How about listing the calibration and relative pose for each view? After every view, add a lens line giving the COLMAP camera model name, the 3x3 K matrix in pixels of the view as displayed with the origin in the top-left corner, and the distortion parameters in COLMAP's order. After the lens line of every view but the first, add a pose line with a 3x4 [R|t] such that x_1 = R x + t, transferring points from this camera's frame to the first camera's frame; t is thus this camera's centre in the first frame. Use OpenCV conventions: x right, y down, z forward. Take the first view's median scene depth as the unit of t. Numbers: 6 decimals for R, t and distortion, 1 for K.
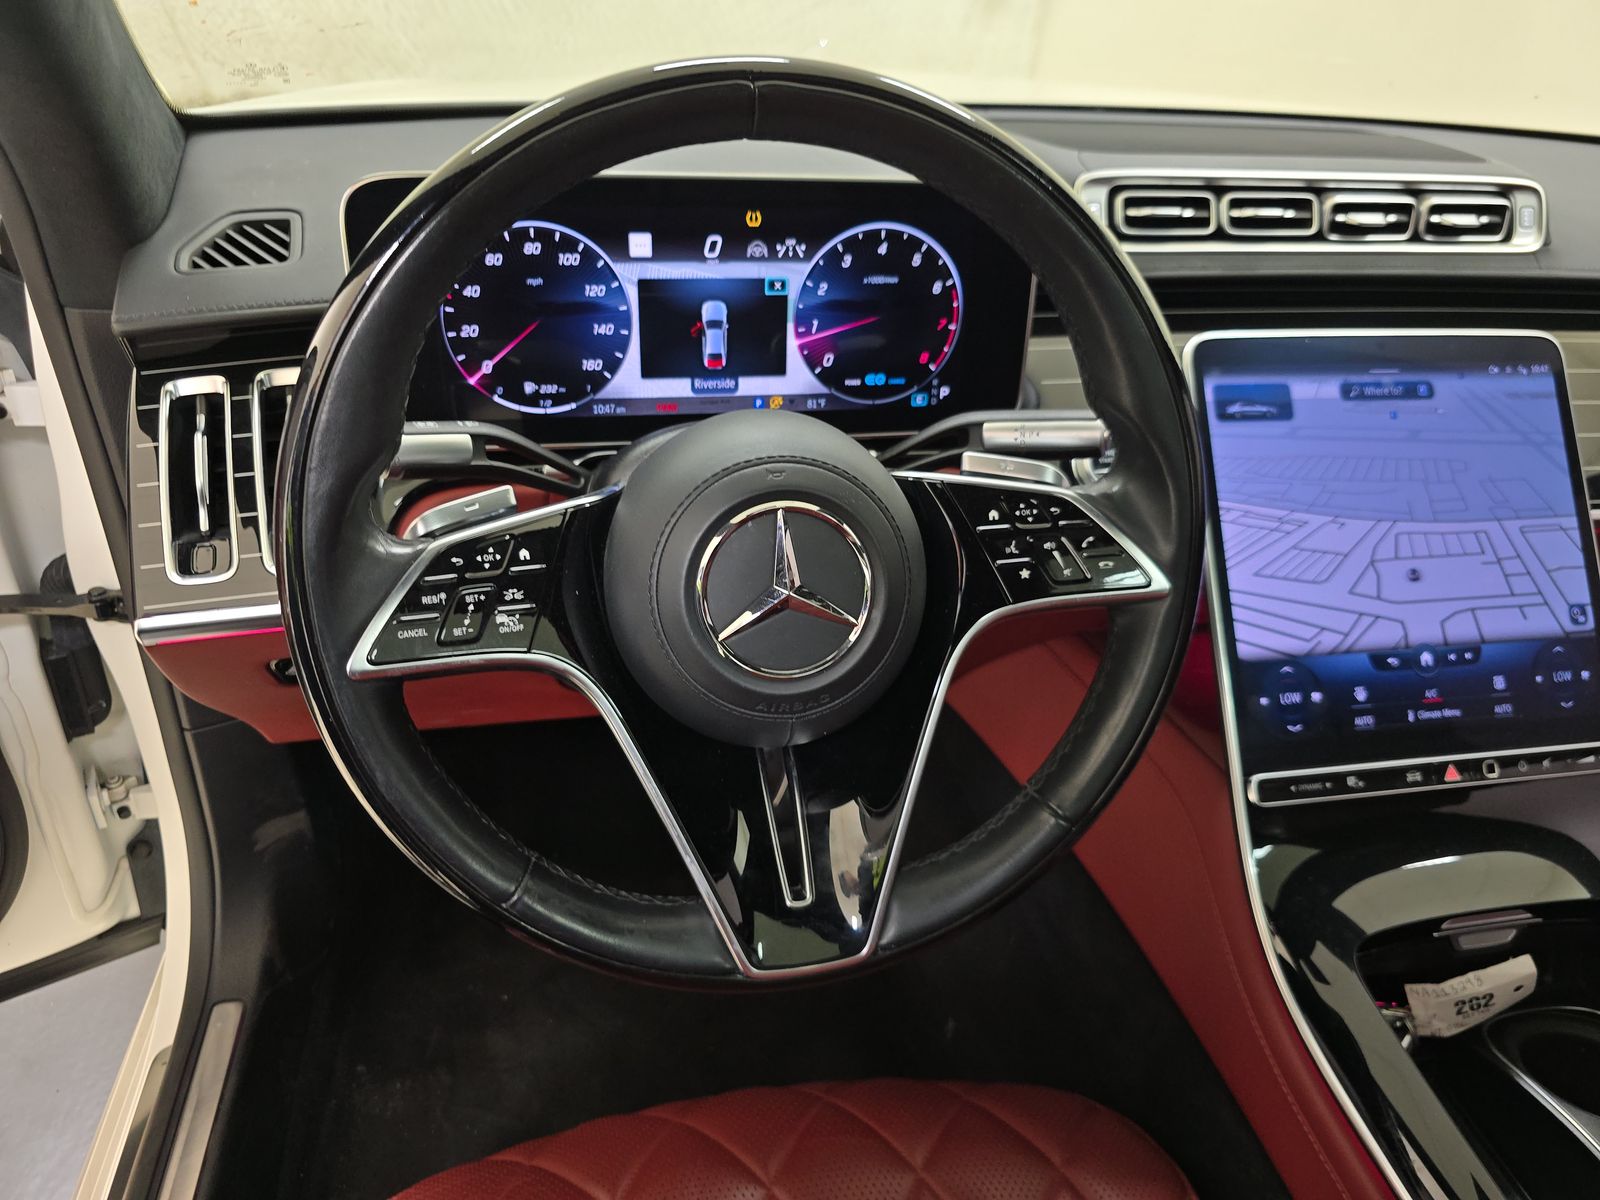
lens RADIAL K [[1100.7, 0, 813.4], [0, 1100.7, 602.3], [0, 0, 1]] dist [0.055091, -0.069099]
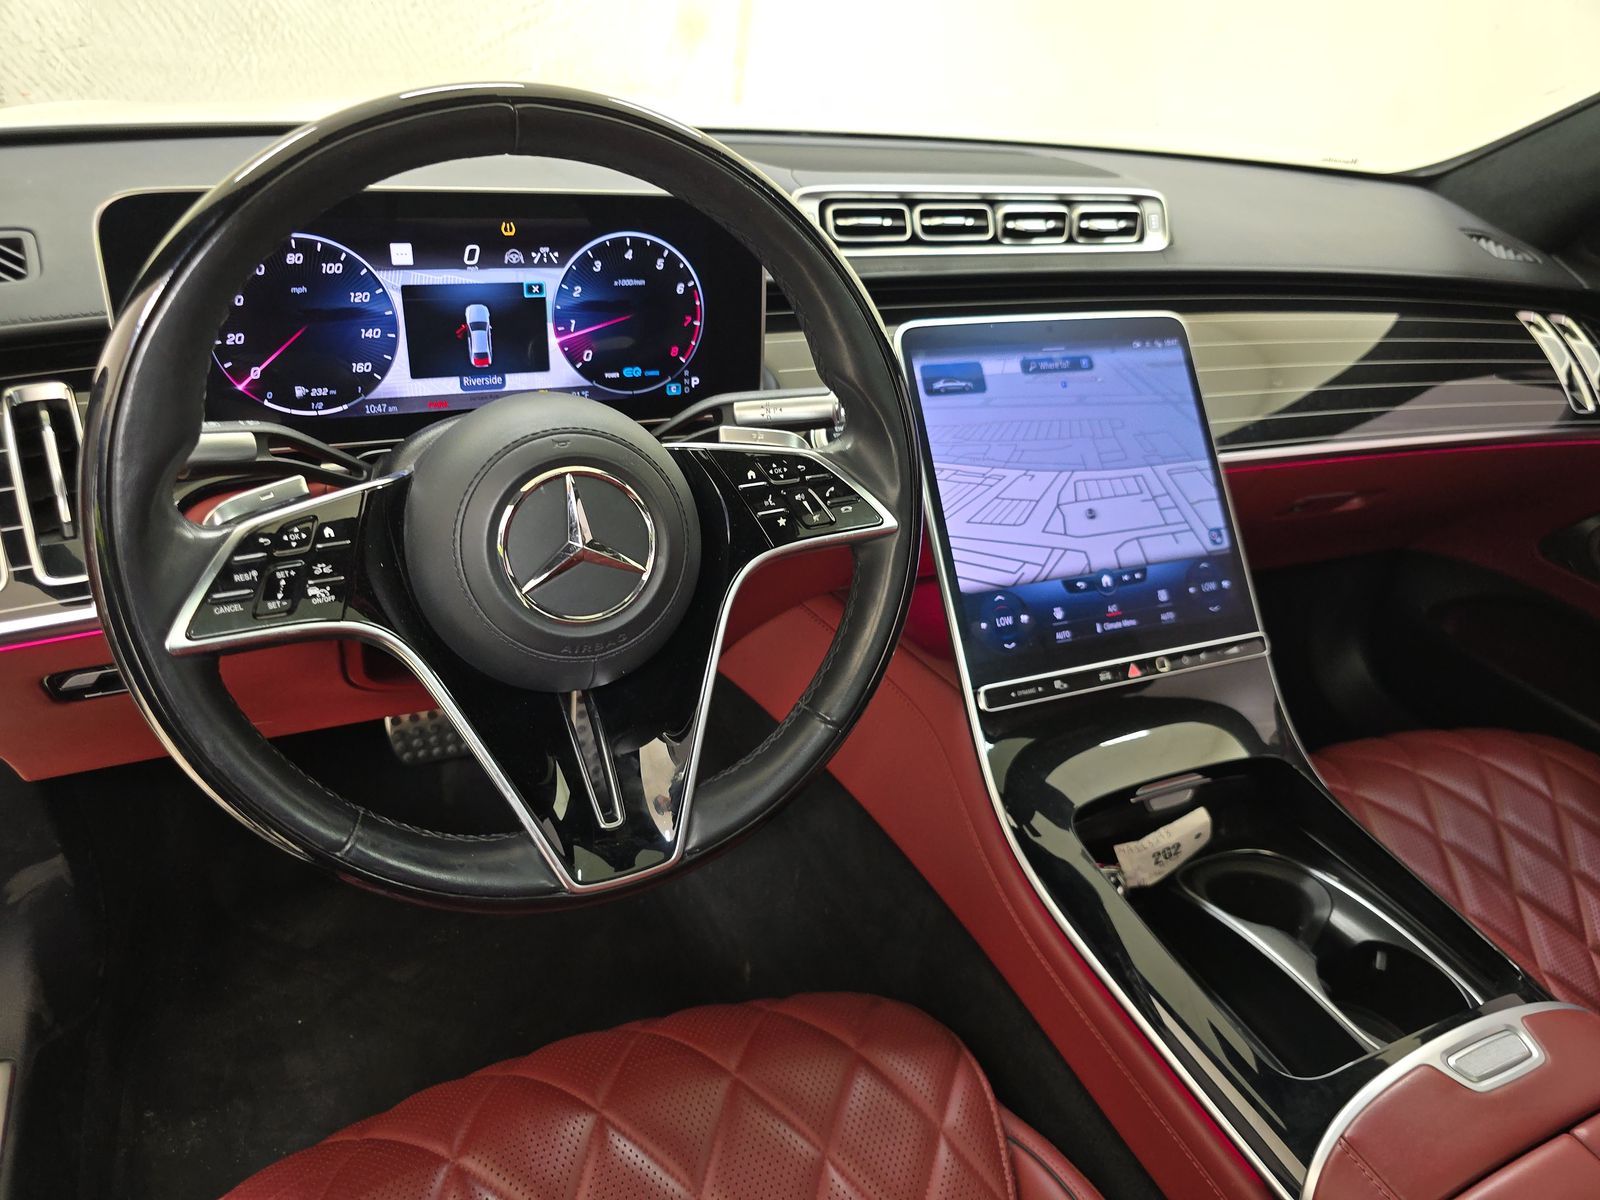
lens RADIAL K [[1104.8, 0, 800.0], [0, 1104.8, 600.0], [0, 0, 1]] dist [0.051348, -0.050145]
pose [[0.974145, -0.084905, 0.209363, -0.034378], [0.089738, 0.995872, -0.013673, 0.060364], [-0.207338, 0.032107, 0.977742, -0.124641]]
